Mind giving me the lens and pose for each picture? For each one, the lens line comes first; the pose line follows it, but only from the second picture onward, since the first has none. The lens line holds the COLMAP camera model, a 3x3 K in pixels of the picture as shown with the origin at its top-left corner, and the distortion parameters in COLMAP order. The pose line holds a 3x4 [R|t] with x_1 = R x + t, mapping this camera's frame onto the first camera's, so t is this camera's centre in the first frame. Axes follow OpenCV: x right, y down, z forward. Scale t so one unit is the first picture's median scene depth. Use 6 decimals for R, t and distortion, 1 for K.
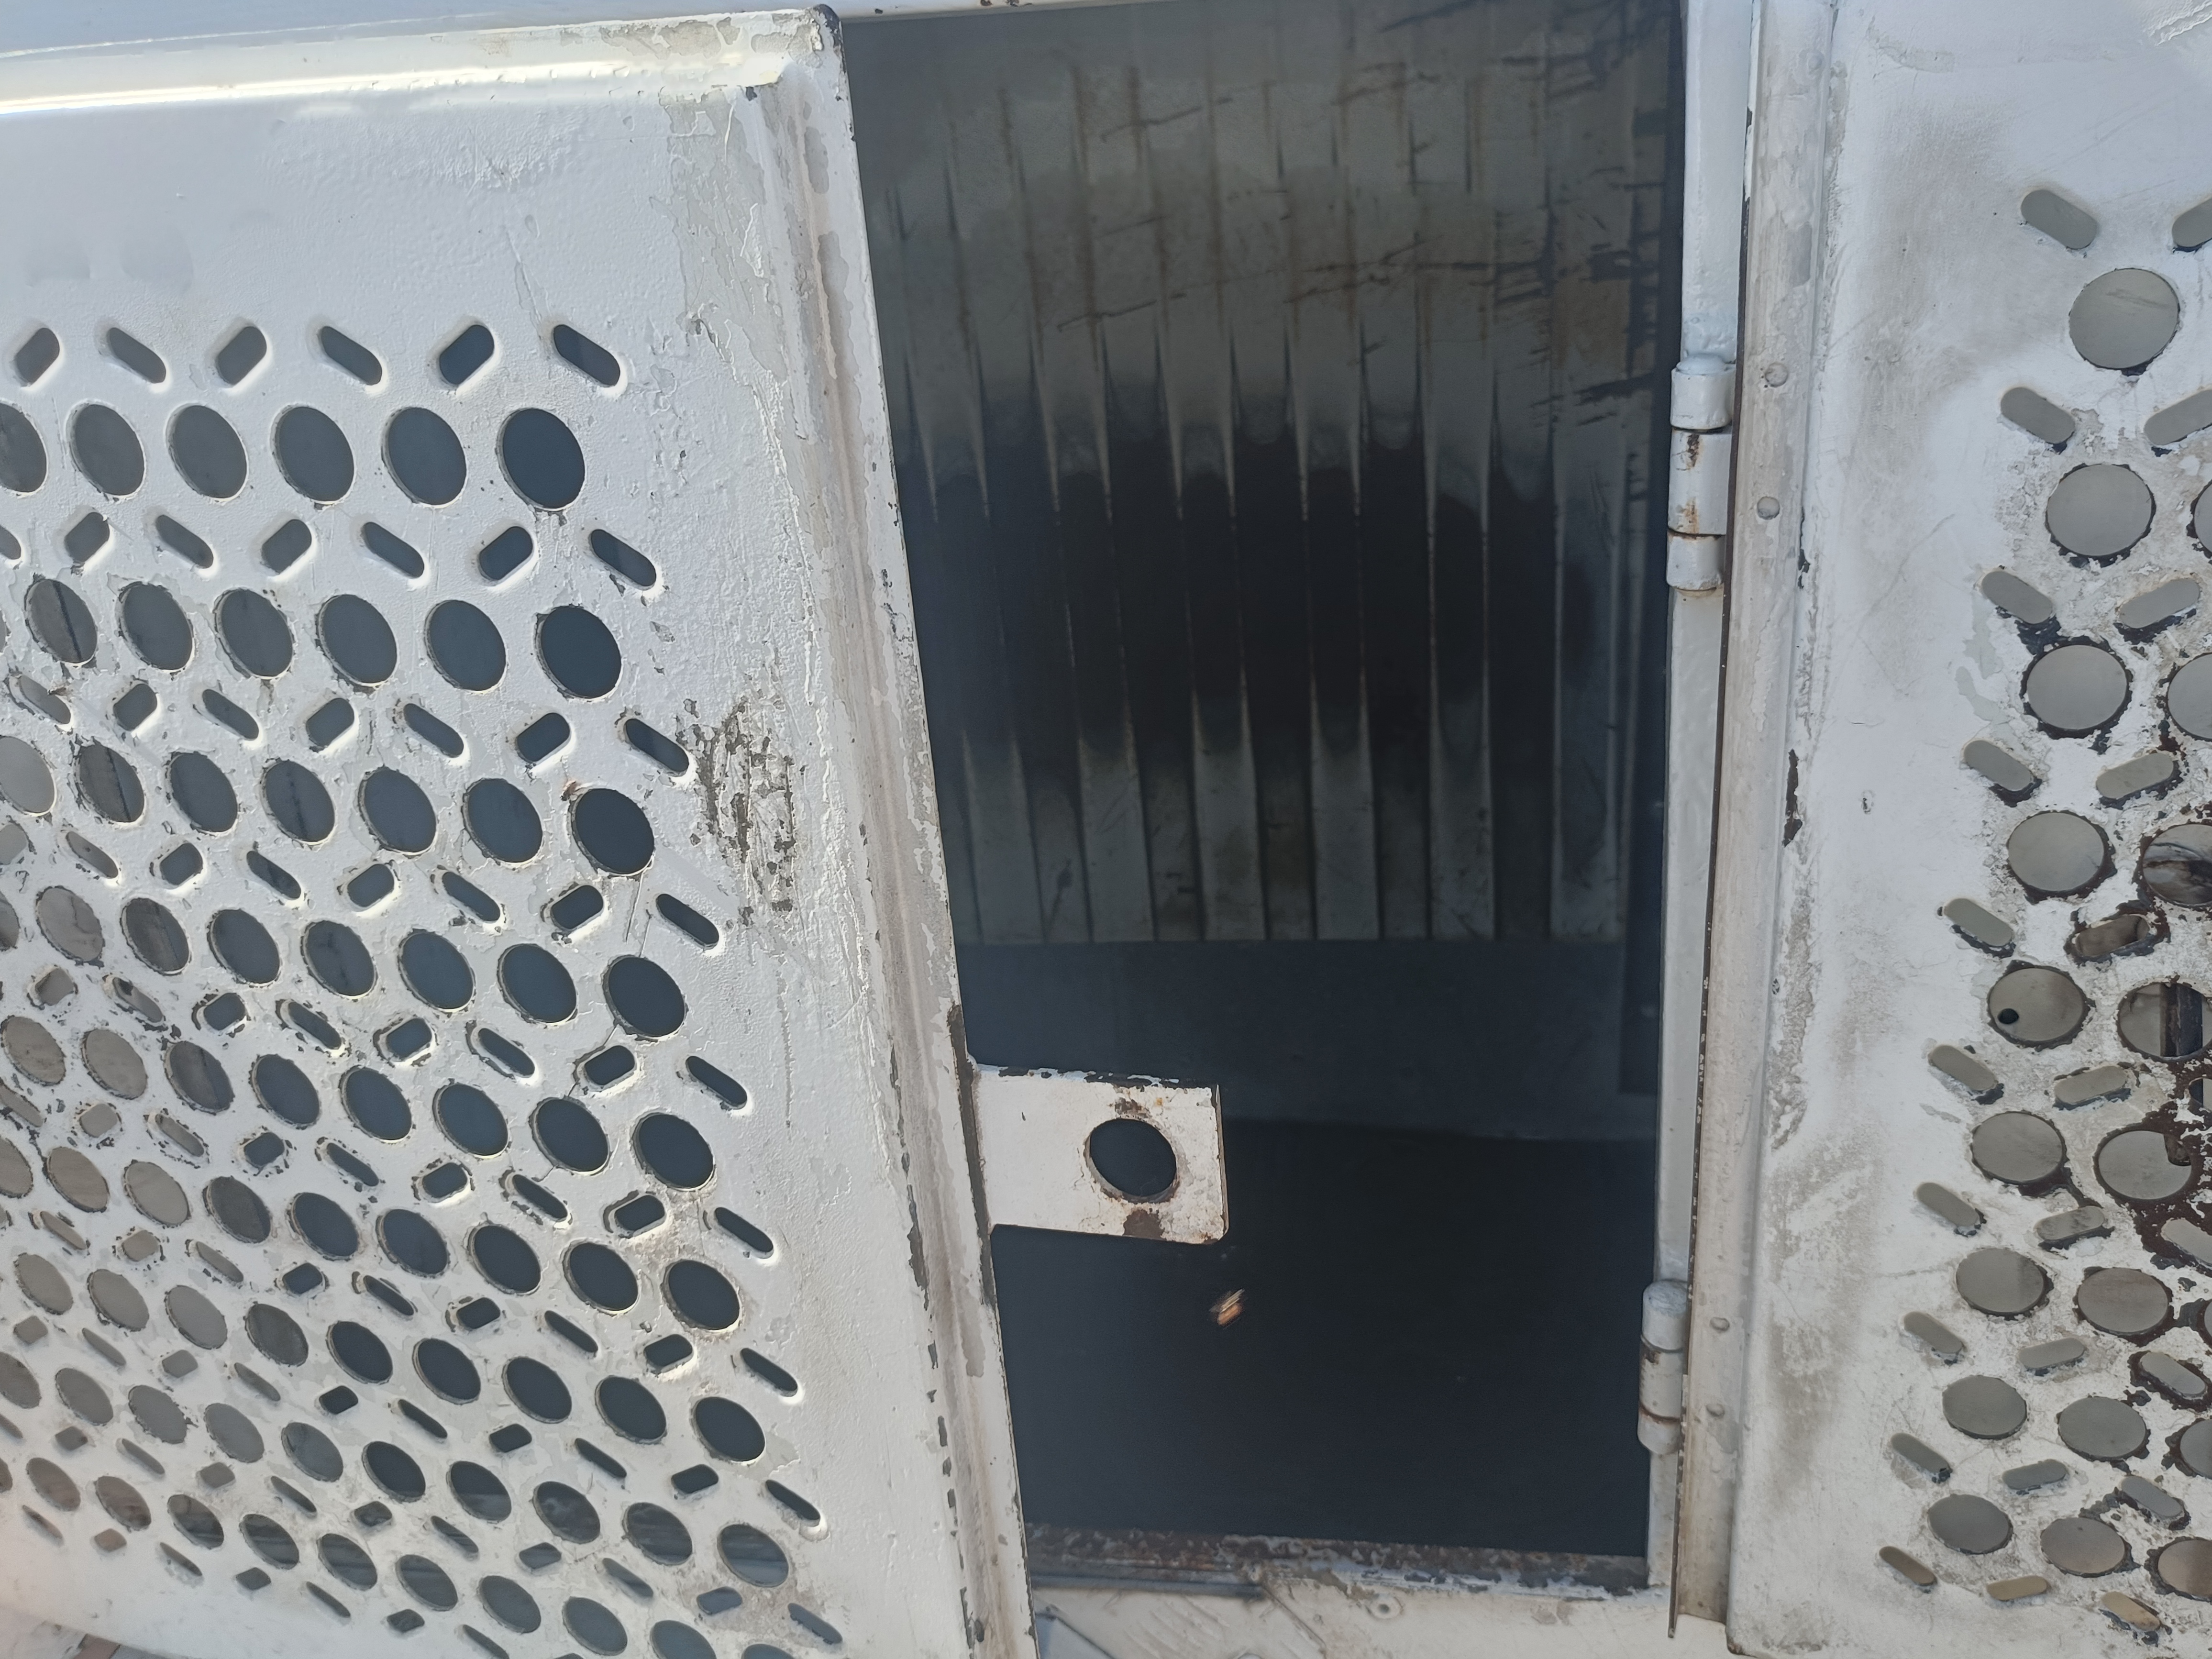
lens RADIAL K [[1865.5, 0, 1106.0], [0, 1865.5, 829.5], [0, 0, 1]] dist [-0.033171, -0.002103]
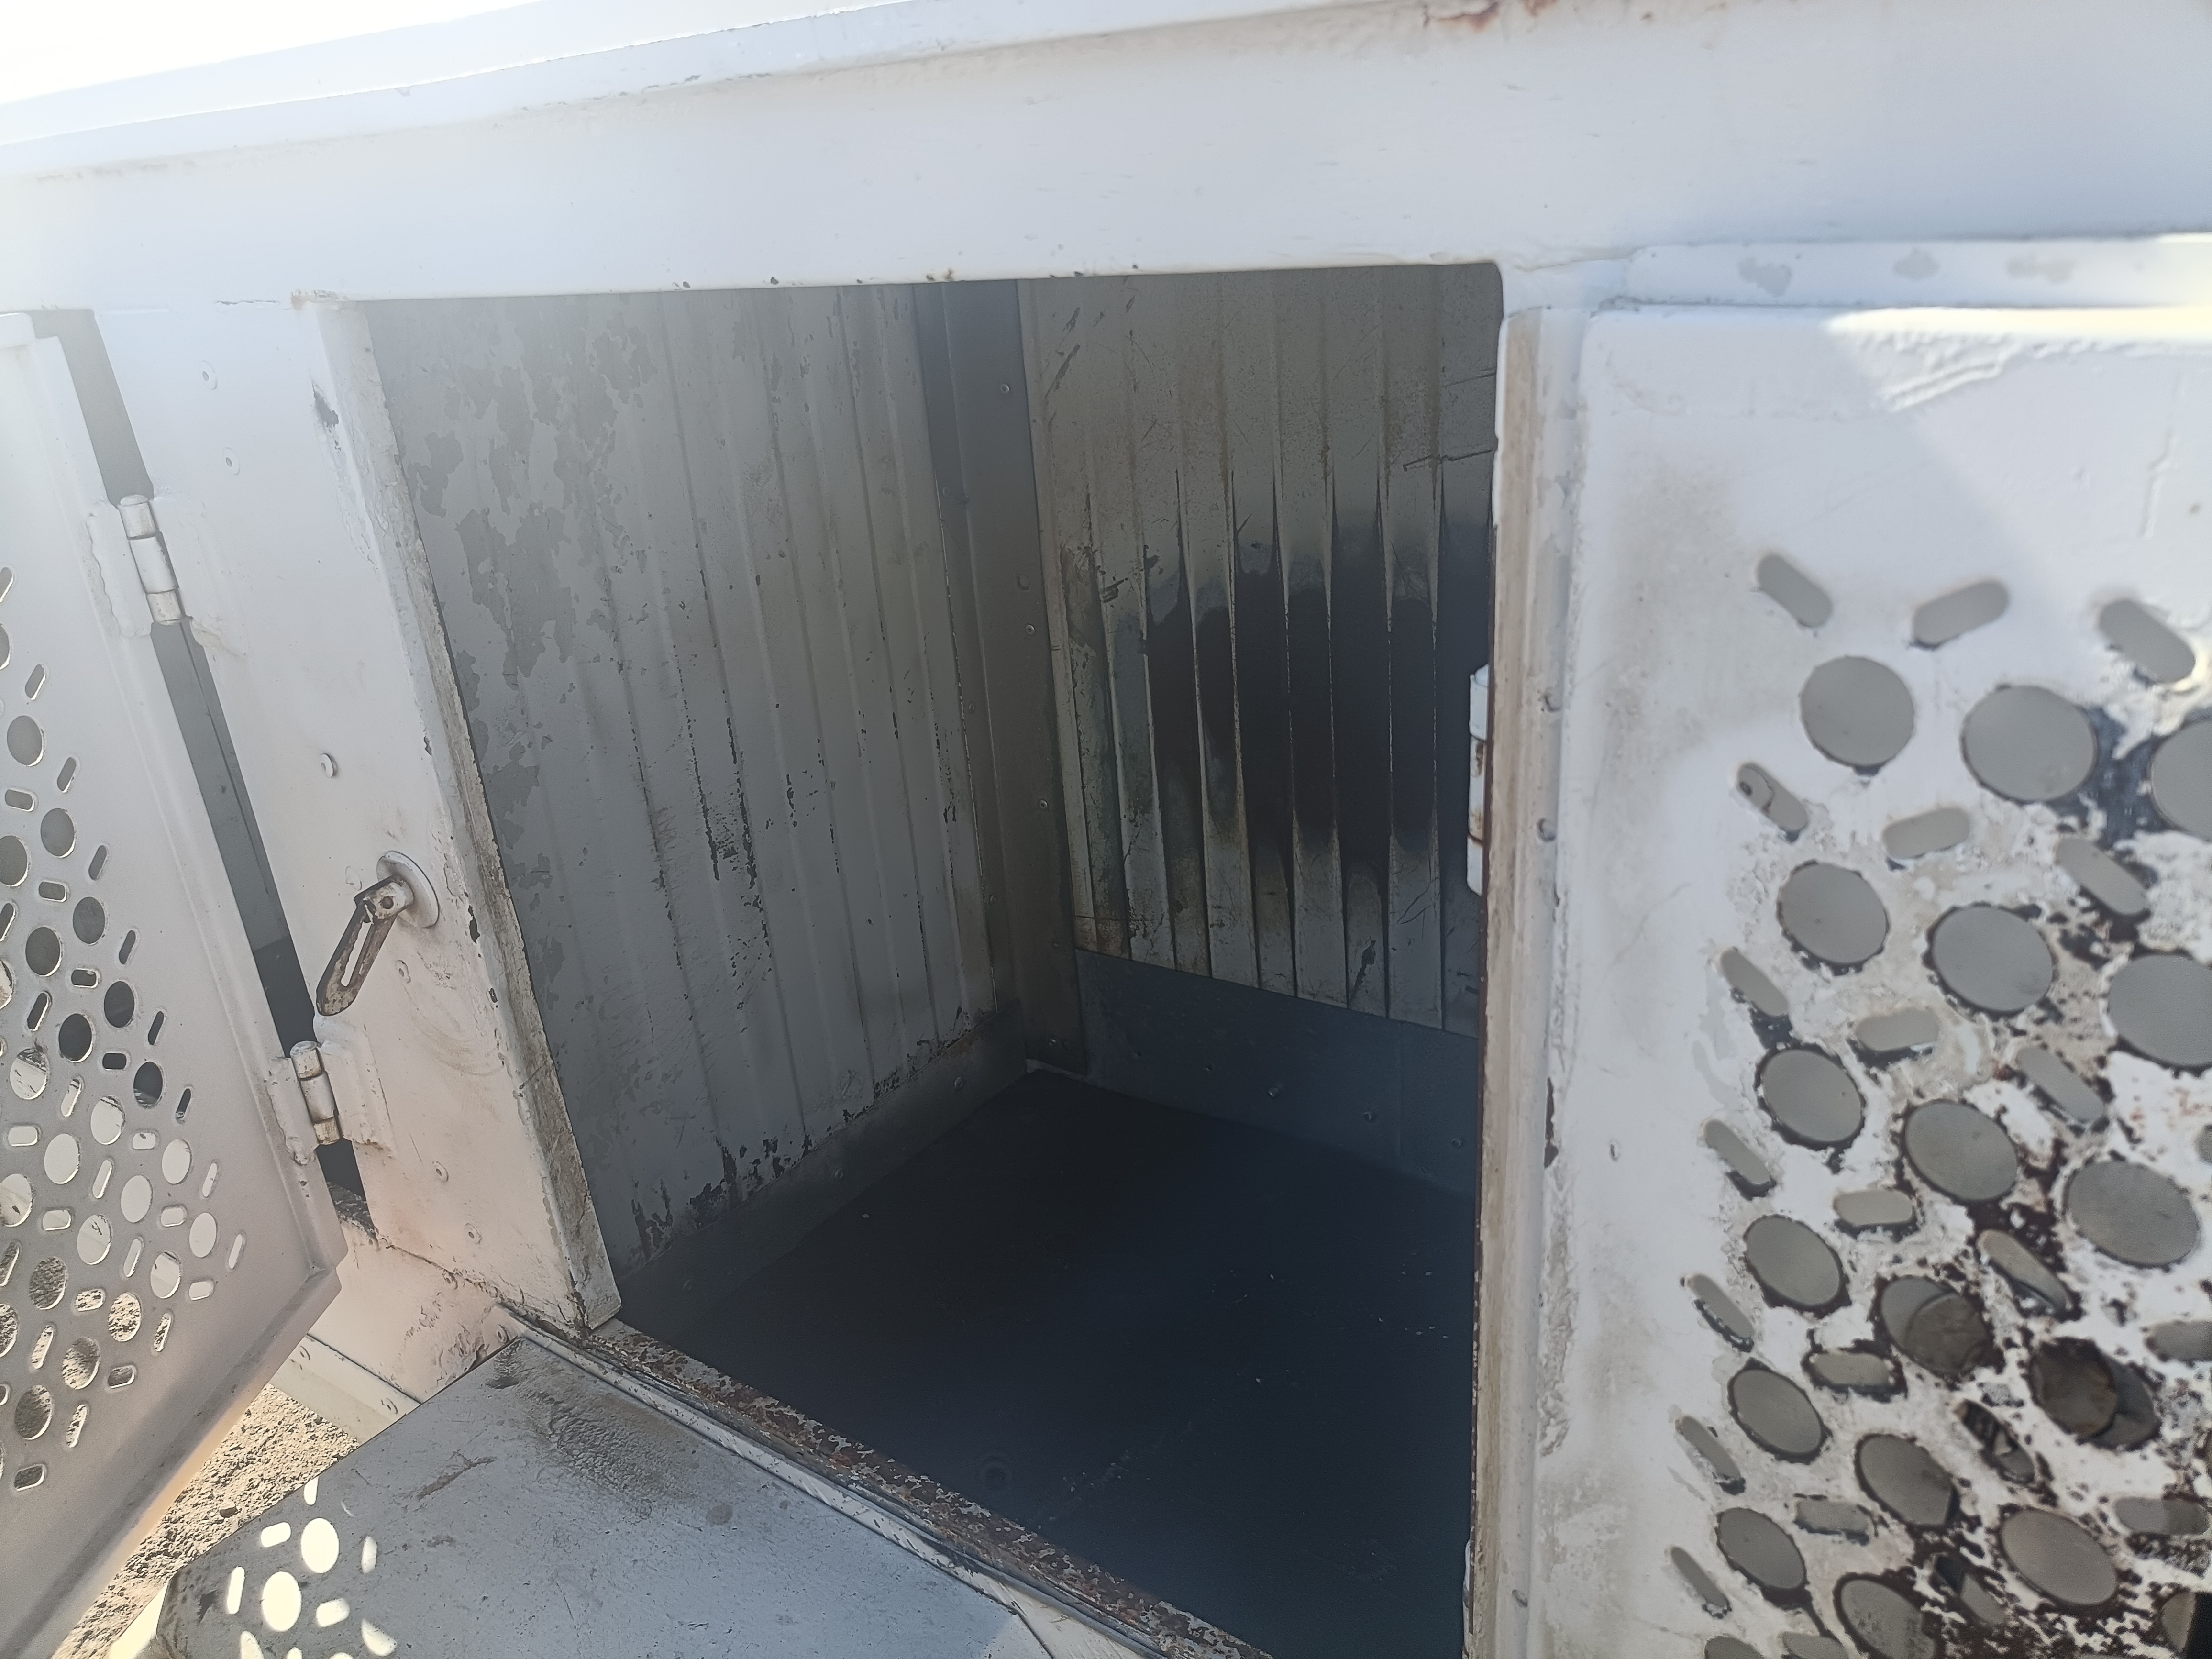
lens RADIAL K [[1618.5, 0, 1106.0], [0, 1618.5, 829.5], [0, 0, 1]] dist [-0.004698, -0.027977]
pose [[0.888164, 0.173453, -0.425533, 0.517627], [-0.158827, 0.984827, 0.069928, -0.198394], [0.431206, 0.005479, 0.902237, 0.143979]]
